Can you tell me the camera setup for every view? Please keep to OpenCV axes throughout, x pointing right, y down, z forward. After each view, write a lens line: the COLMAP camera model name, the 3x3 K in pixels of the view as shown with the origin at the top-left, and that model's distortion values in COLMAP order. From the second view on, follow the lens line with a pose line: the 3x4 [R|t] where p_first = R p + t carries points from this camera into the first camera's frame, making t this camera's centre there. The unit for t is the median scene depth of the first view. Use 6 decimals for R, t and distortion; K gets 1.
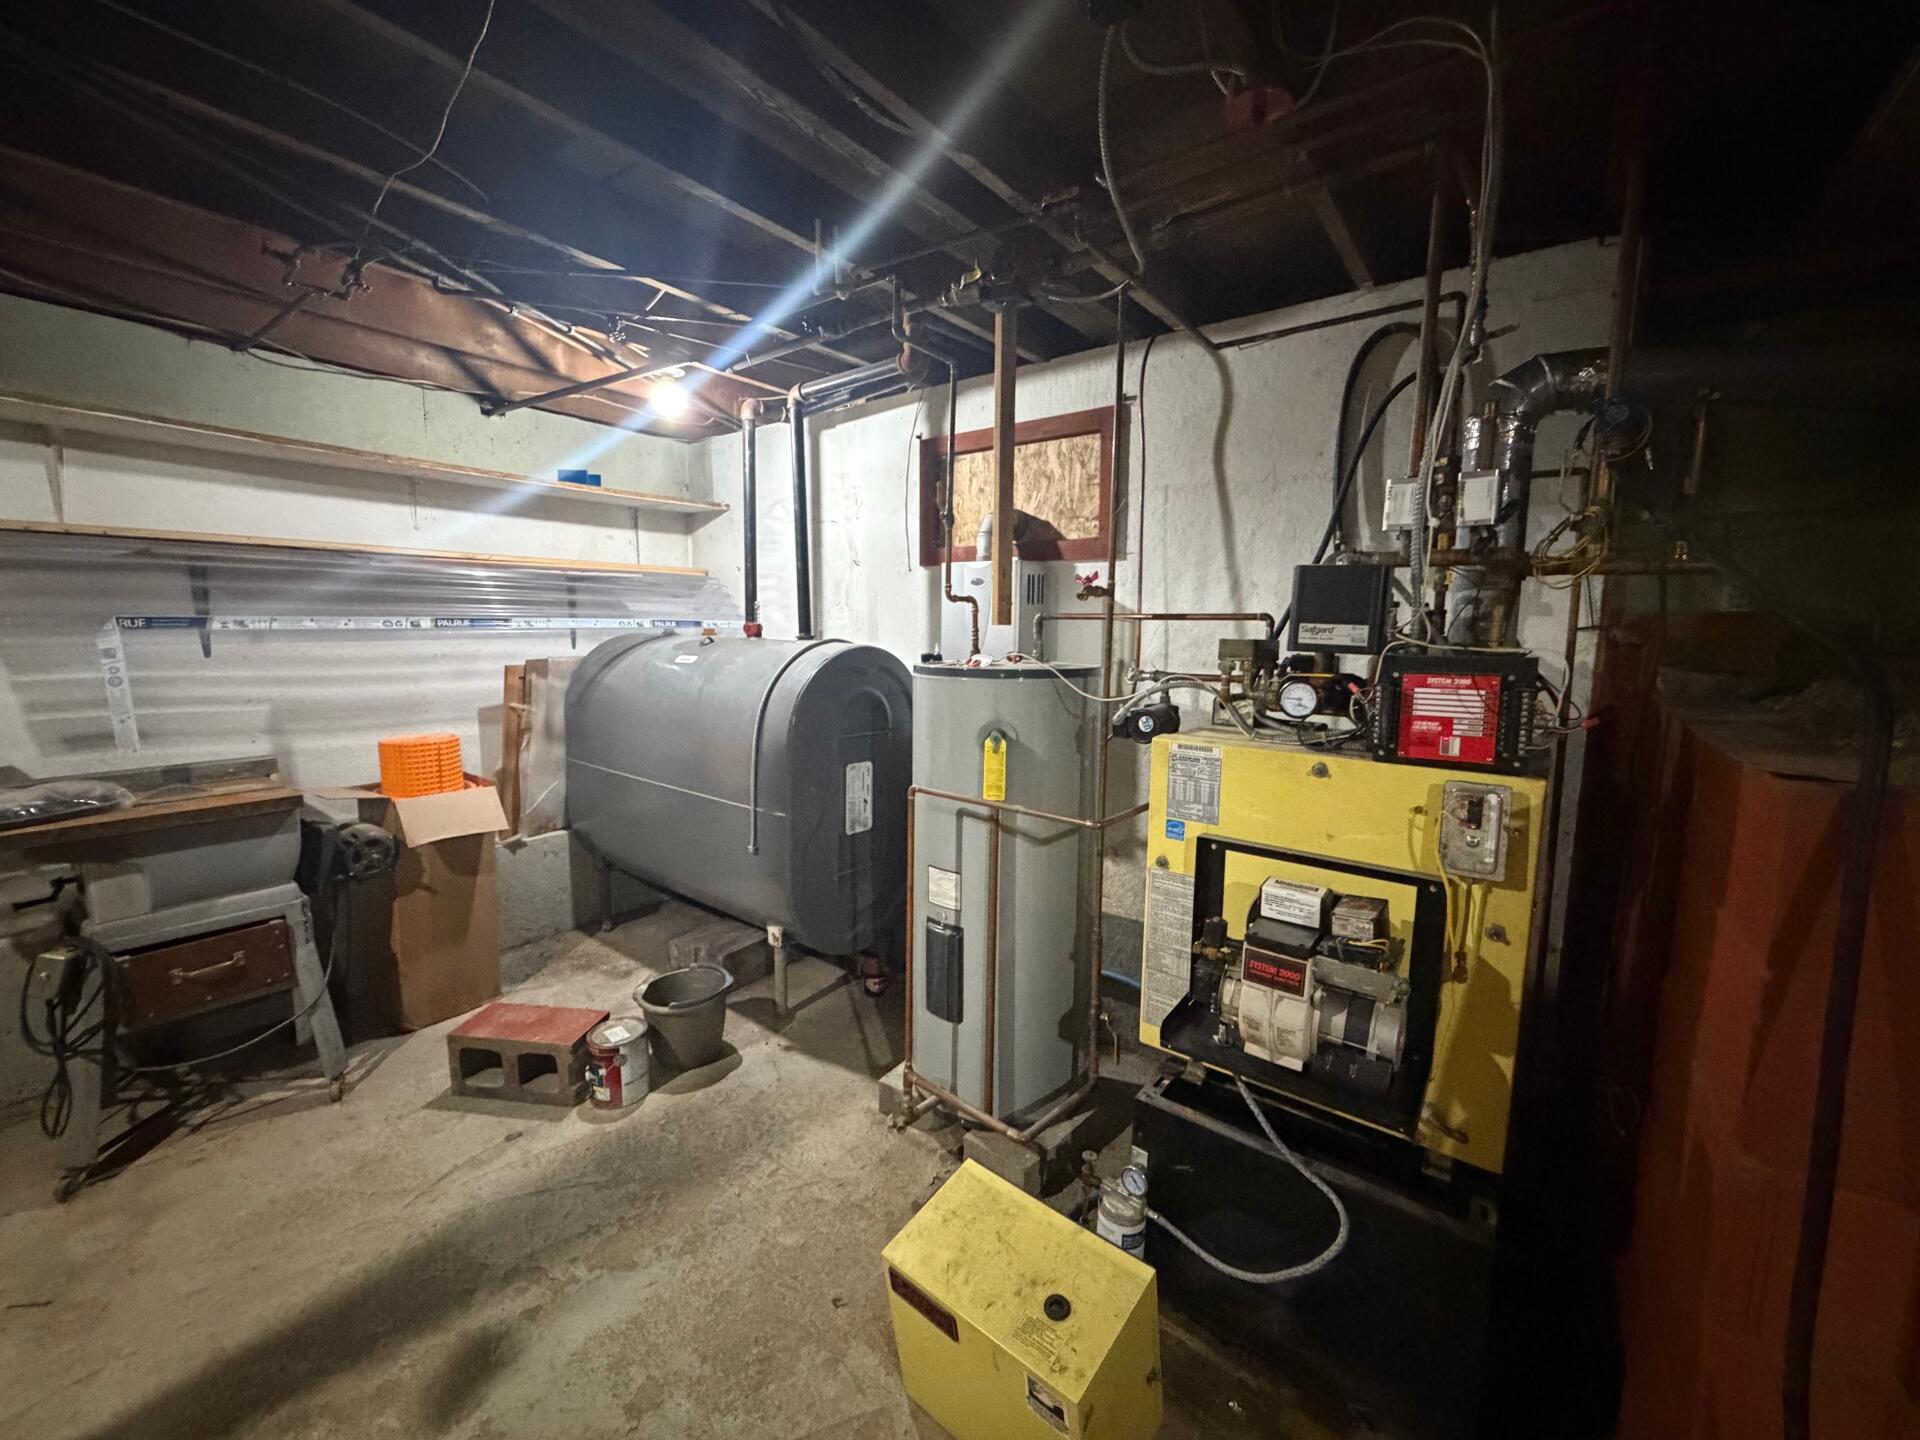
lens RADIAL K [[763.5, 0, 958.3], [0, 763.5, 707.0], [0, 0, 1]] dist [-0.001473, -0.000616]
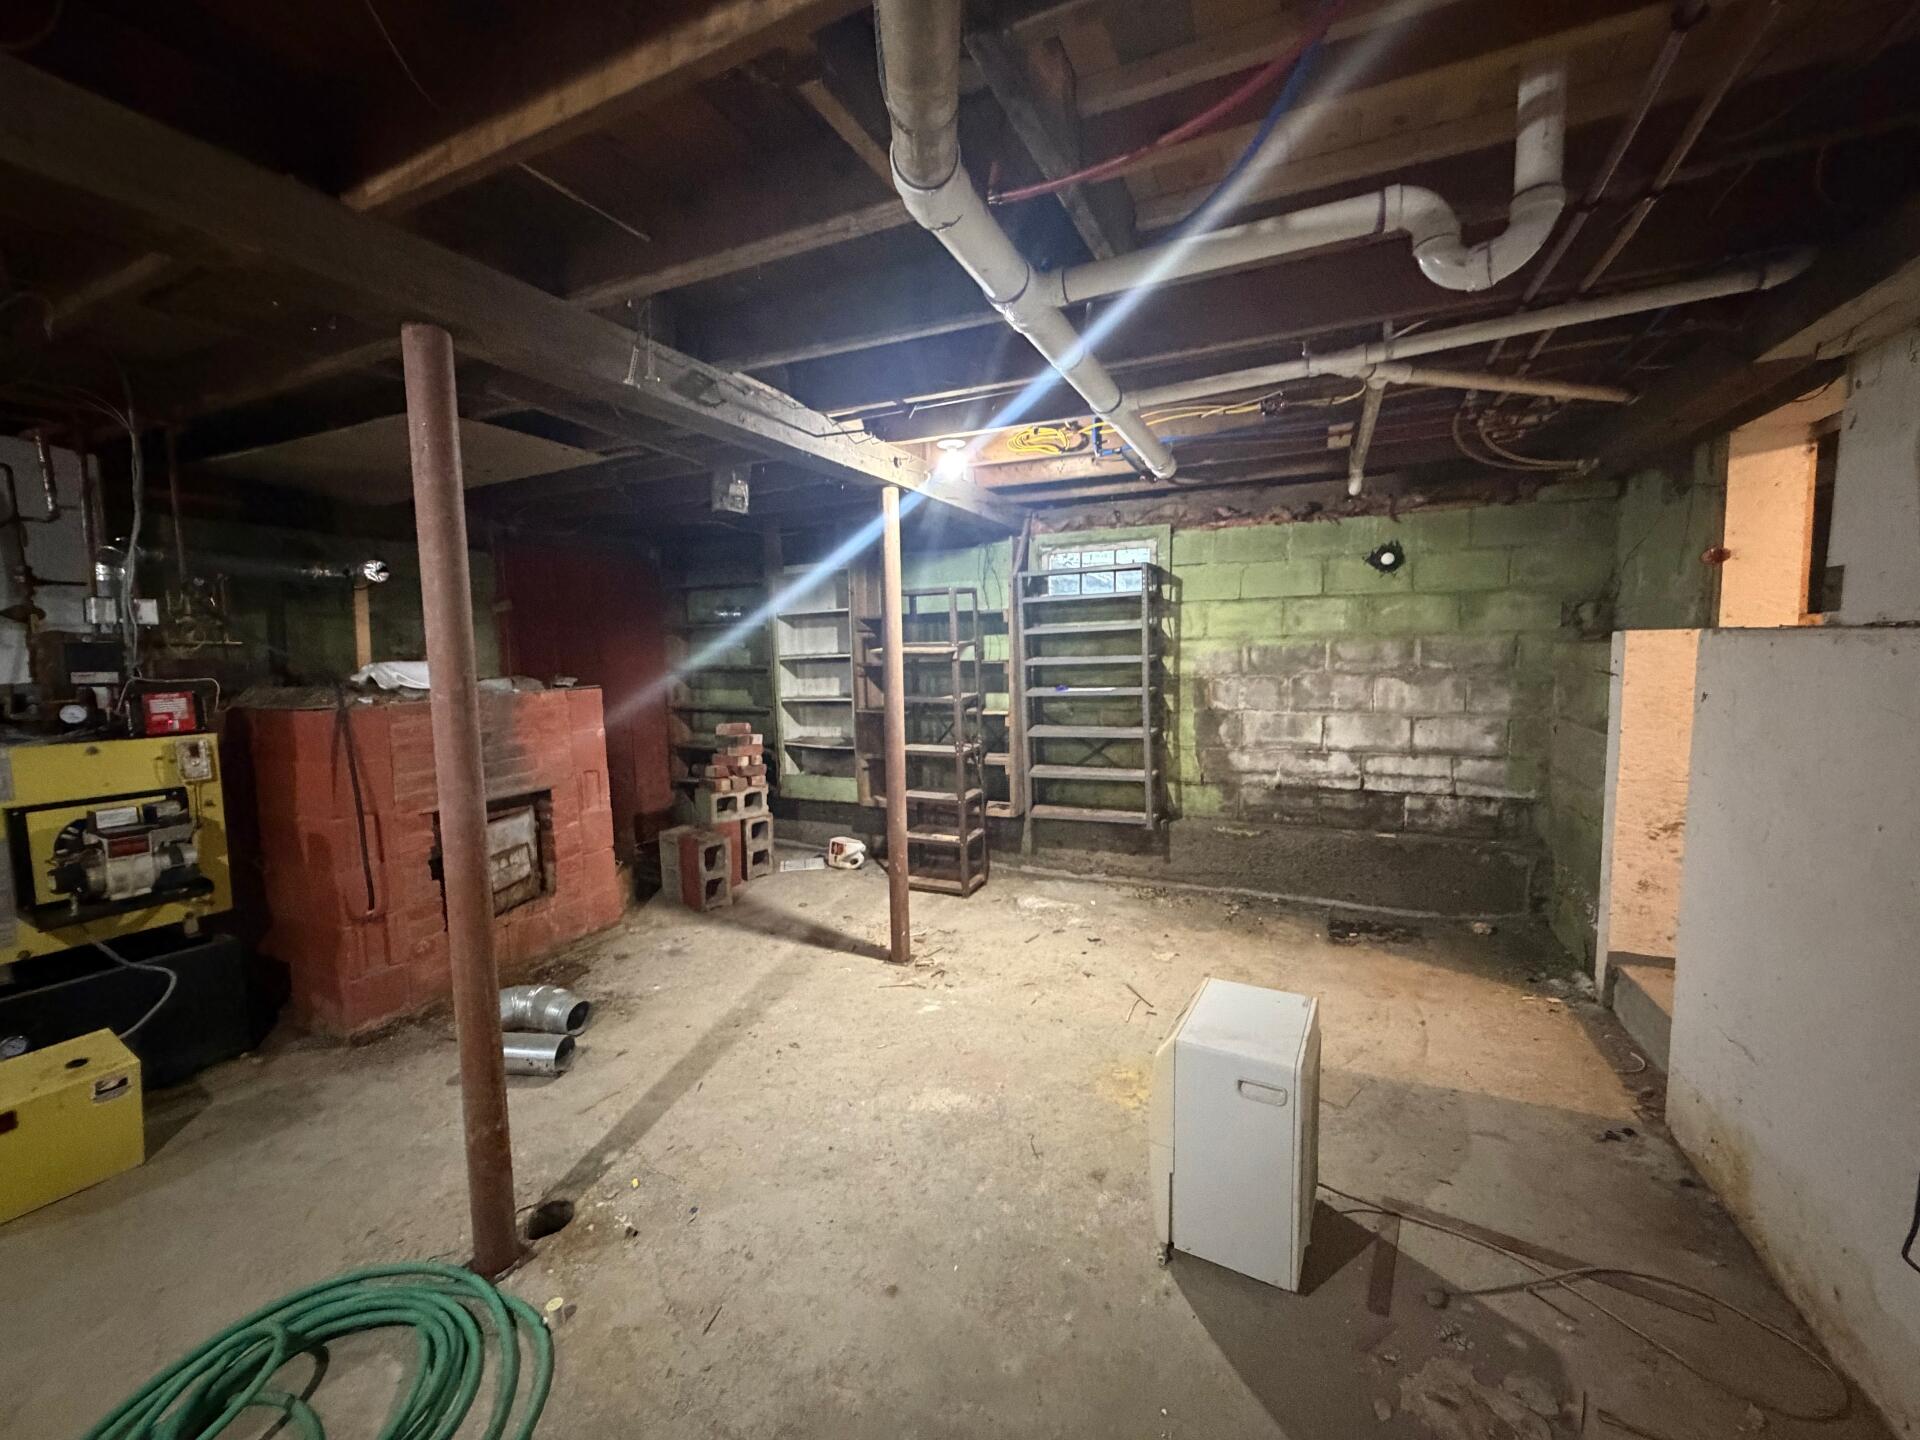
lens RADIAL K [[763.5, 0, 958.8], [0, 763.5, 717.5], [0, 0, 1]] dist [-0.001473, -0.000616]
pose [[-0.231326, -0.091220, 0.968590, -1.960204], [0.122309, 0.984969, 0.121973, 0.039182], [-0.965157, 0.146683, -0.216692, -0.693720]]
